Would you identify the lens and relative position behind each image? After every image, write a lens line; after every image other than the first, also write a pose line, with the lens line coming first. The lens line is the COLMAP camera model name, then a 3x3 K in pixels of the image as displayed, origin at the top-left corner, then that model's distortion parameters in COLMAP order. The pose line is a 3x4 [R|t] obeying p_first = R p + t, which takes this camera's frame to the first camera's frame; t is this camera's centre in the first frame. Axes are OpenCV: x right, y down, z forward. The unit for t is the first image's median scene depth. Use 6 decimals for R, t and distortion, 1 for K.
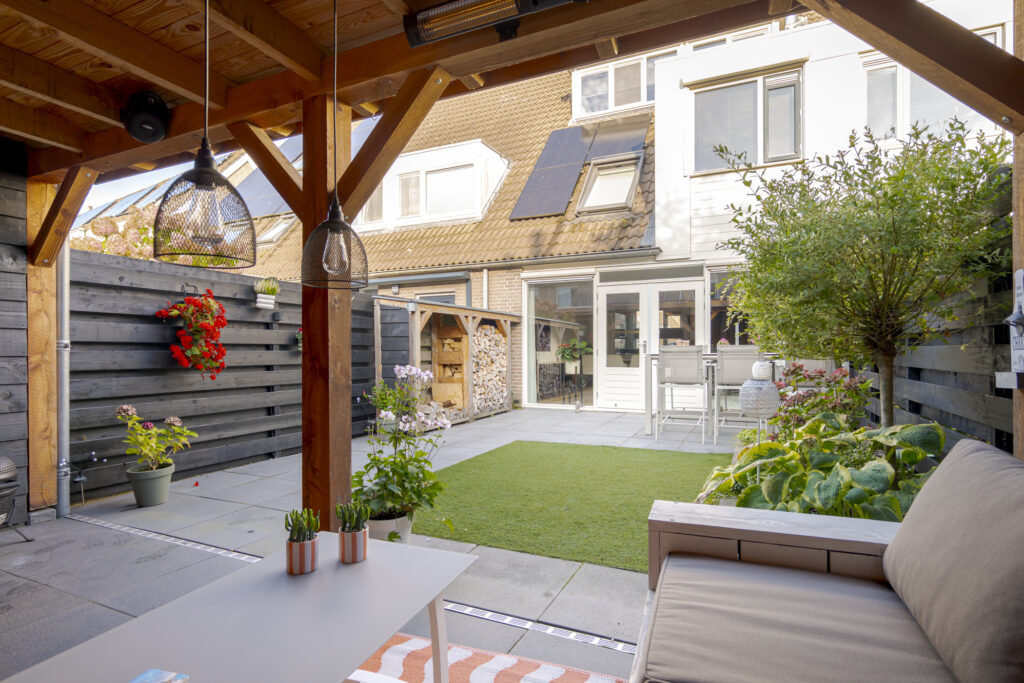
lens RADIAL K [[518.4, 0, 512.0], [0, 518.4, 341.5], [0, 0, 1]] dist [0.002582, 0.000112]
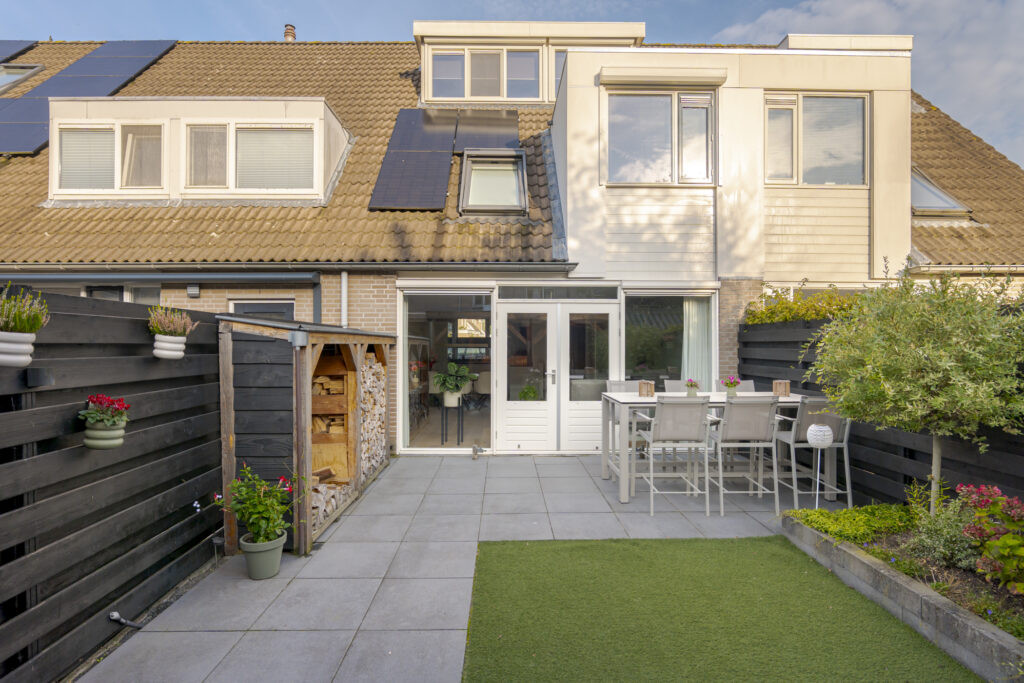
lens RADIAL K [[502.2, 0, 512.0], [0, 502.2, 341.5], [0, 0, 1]] dist [-0.007215, 0.000157]
pose [[0.898282, 0.006689, 0.439368, -0.162234], [-0.009696, 0.999942, 0.004600, -0.048408], [-0.439312, -0.008392, 0.898295, 0.266646]]
